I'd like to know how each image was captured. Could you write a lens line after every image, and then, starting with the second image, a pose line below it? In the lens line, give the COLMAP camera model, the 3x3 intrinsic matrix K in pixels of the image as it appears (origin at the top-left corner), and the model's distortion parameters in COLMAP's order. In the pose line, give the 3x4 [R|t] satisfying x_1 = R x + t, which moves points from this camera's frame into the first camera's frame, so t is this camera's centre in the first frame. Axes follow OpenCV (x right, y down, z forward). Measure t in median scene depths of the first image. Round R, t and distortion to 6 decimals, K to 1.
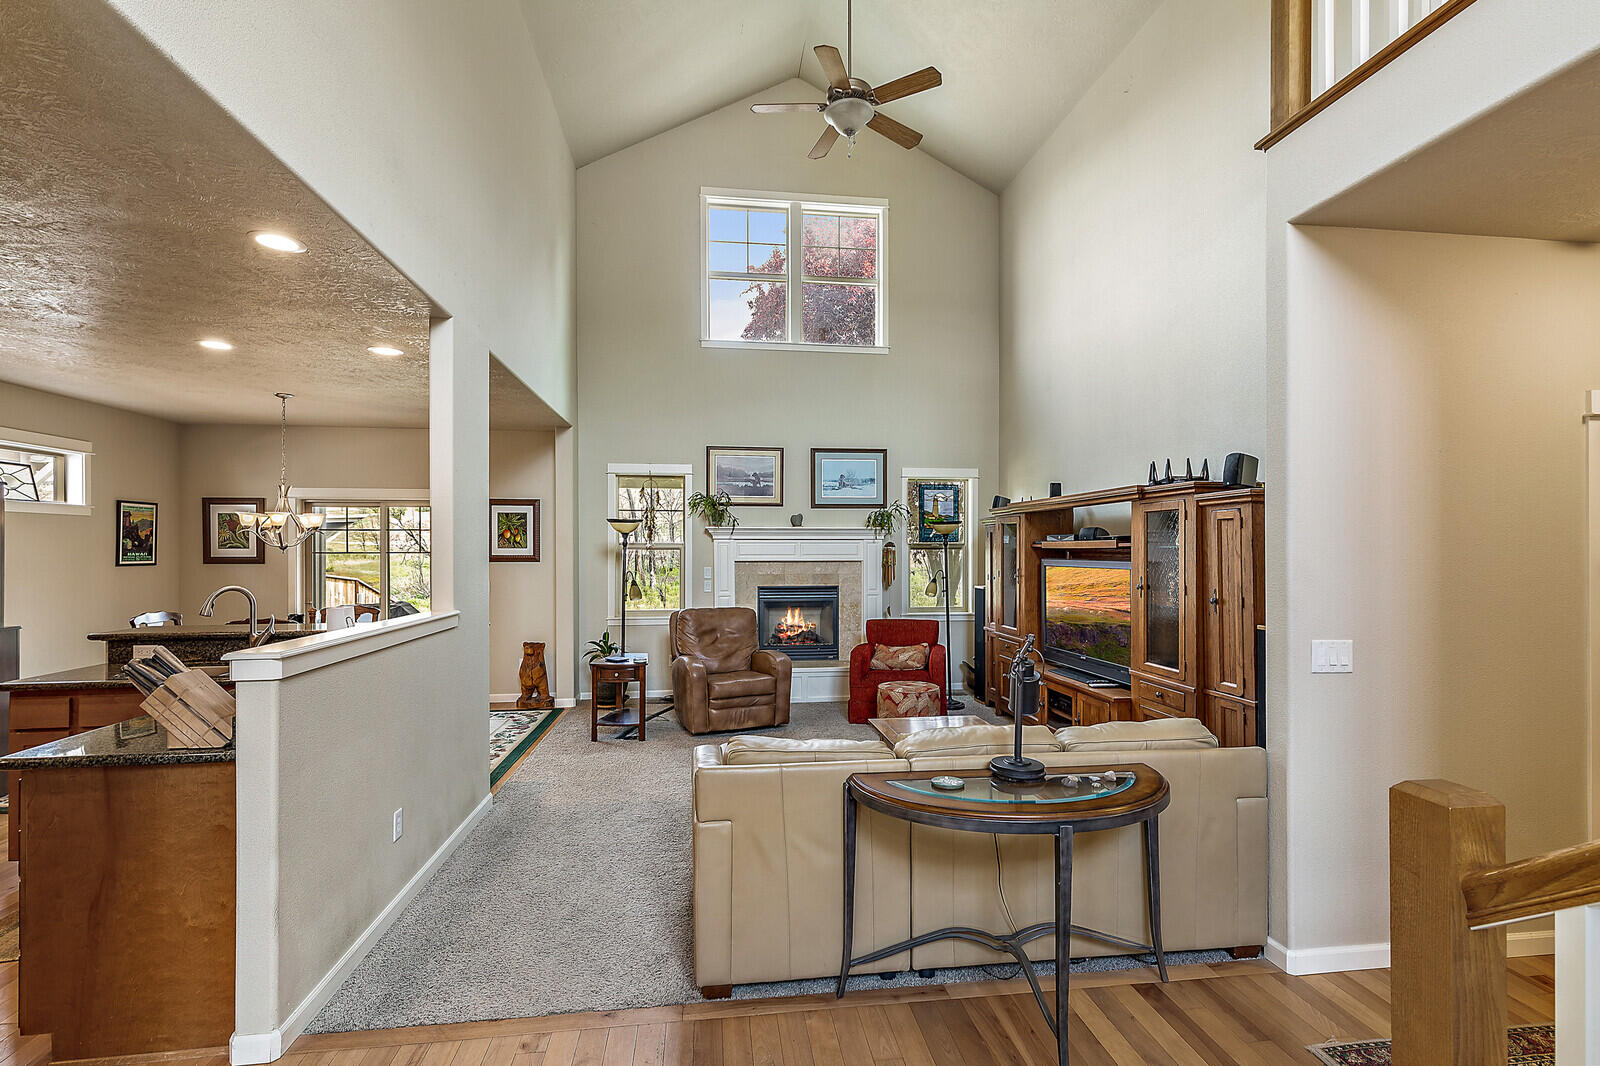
lens RADIAL K [[731.2, 0, 797.7], [0, 731.2, 544.8], [0, 0, 1]] dist [0.009737, -0.002378]
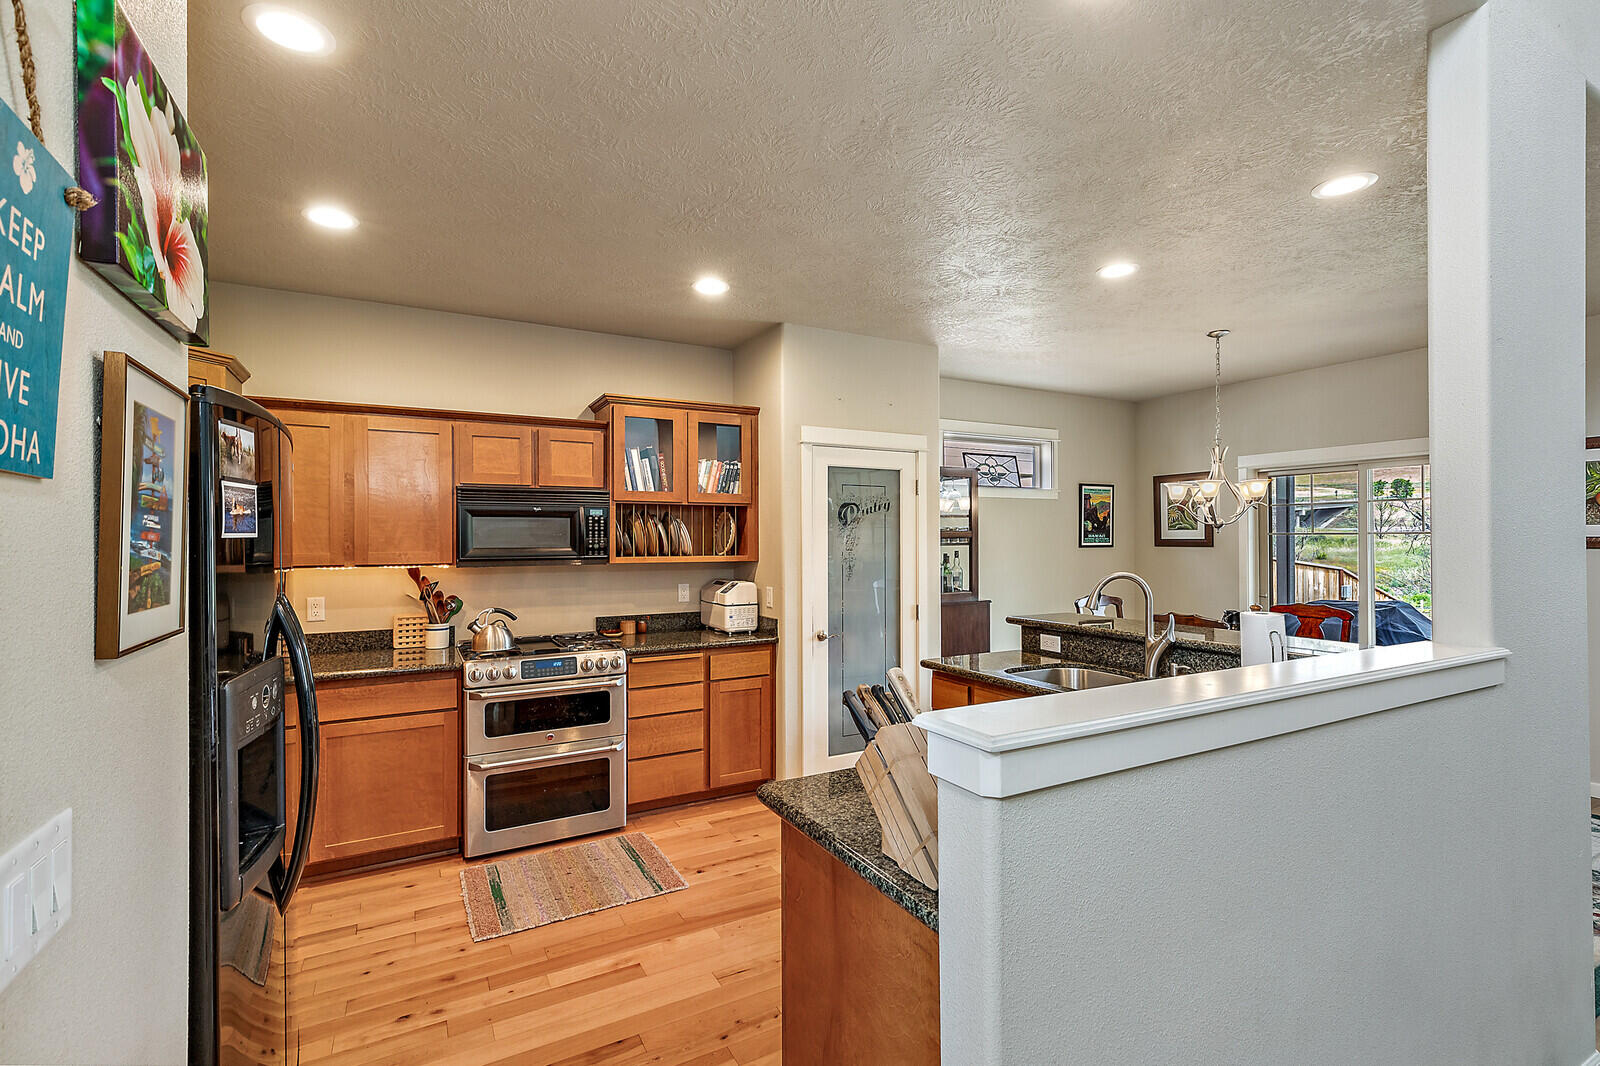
lens RADIAL K [[721.2, 0, 804.7], [0, 721.2, 537.8], [0, 0, 1]] dist [0.008229, -0.002102]
pose [[0.371266, -0.001776, -0.928525, -0.115357], [0.009191, 0.999956, 0.001763, 0.009281], [0.928481, -0.009189, 0.371266, 0.241485]]
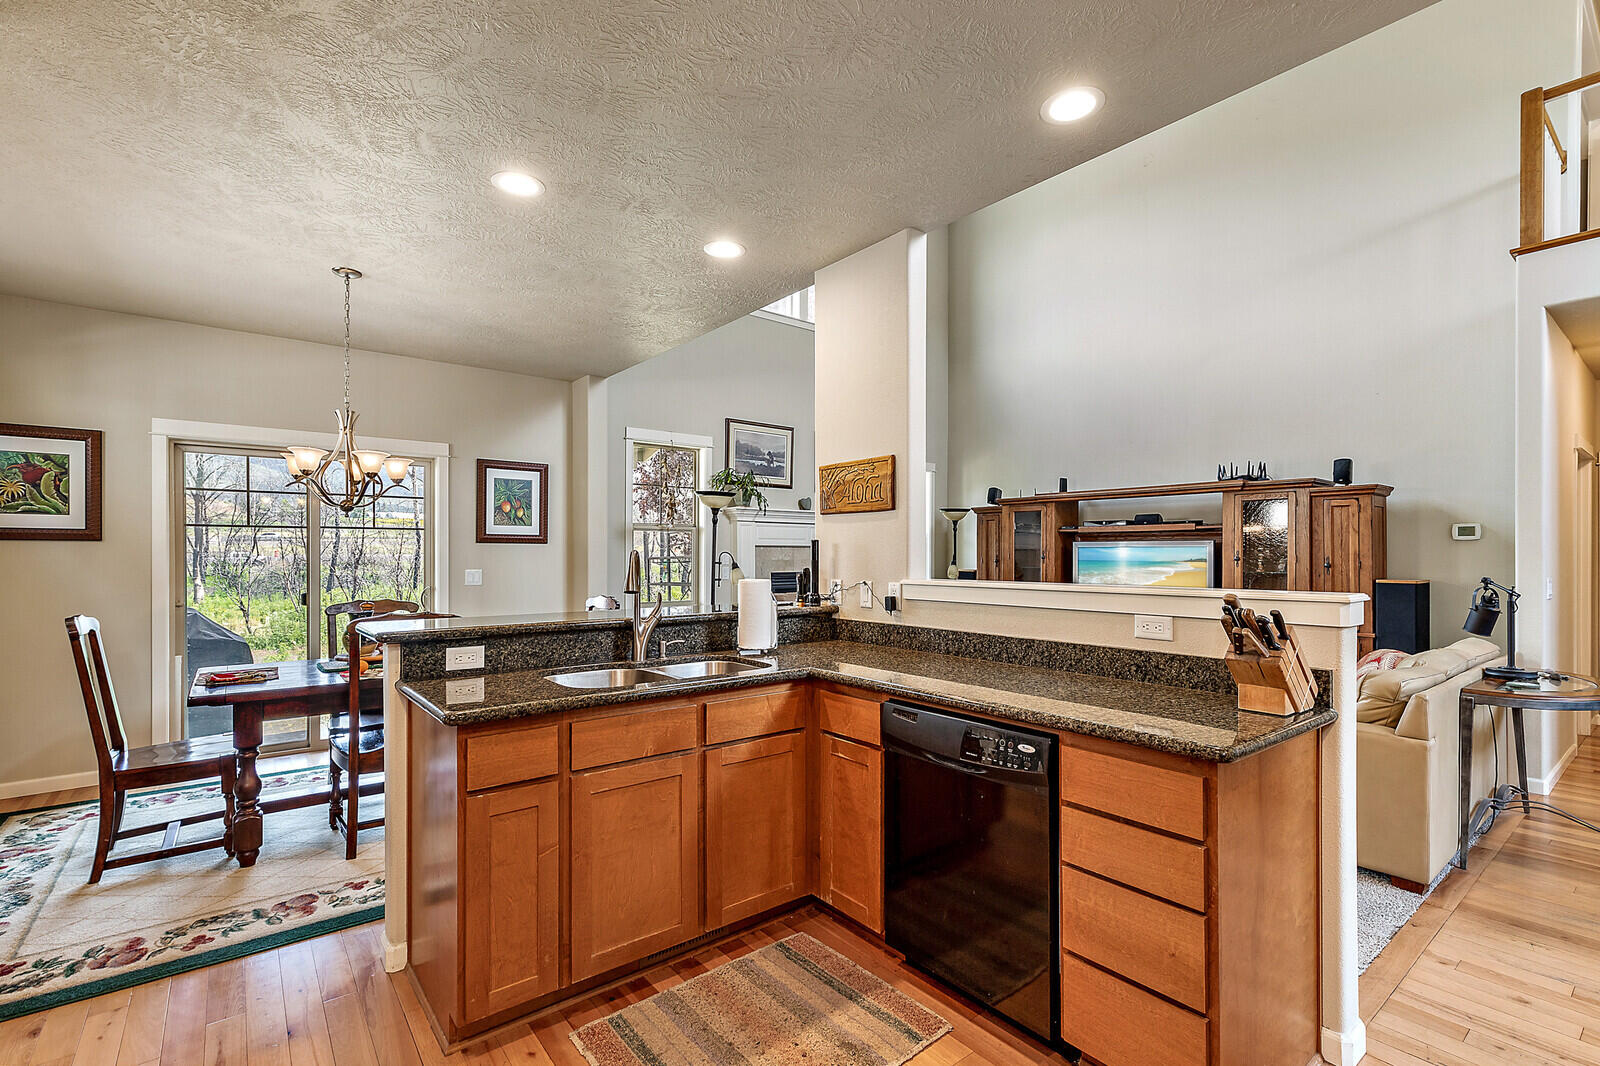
lens RADIAL K [[731.2, 0, 808.3], [0, 731.2, 552.0], [0, 0, 1]] dist [0.009737, -0.002378]
pose [[0.851875, 0.004120, 0.523729, -0.563099], [-0.006197, 0.999978, 0.002213, 0.030894], [-0.523709, -0.005131, 0.851882, 0.190438]]
